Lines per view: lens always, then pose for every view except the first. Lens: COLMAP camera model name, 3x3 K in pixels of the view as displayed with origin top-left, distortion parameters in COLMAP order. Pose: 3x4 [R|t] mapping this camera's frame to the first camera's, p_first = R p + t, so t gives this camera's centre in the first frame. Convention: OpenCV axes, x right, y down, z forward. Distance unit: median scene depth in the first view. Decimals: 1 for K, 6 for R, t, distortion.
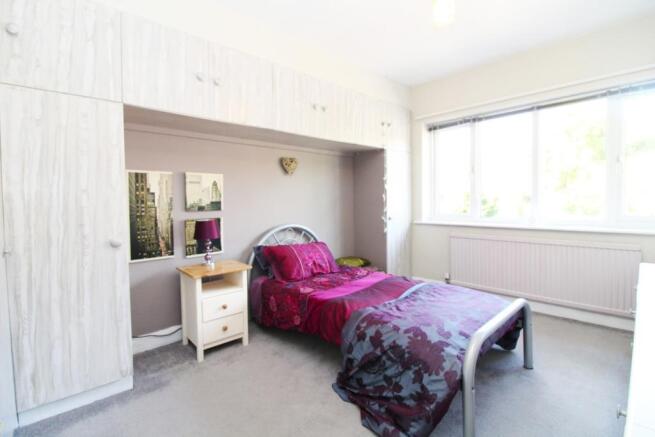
lens RADIAL K [[306.9, 0, 326.3], [0, 306.9, 202.4], [0, 0, 1]] dist [-0.000621, -0.000041]
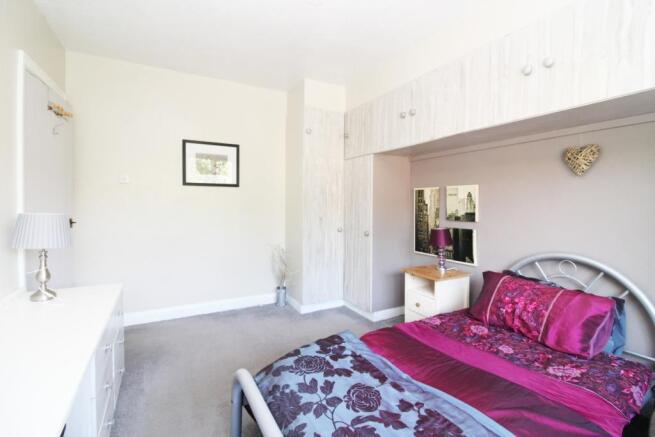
lens RADIAL K [[306.9, 0, 329.1], [0, 306.9, 201.9], [0, 0, 1]] dist [-0.000621, -0.000041]
pose [[-0.260278, 0.004093, -0.965525, 0.765836], [-0.009973, 0.999926, 0.006928, -0.042606], [0.965482, 0.011432, -0.260218, 0.869373]]
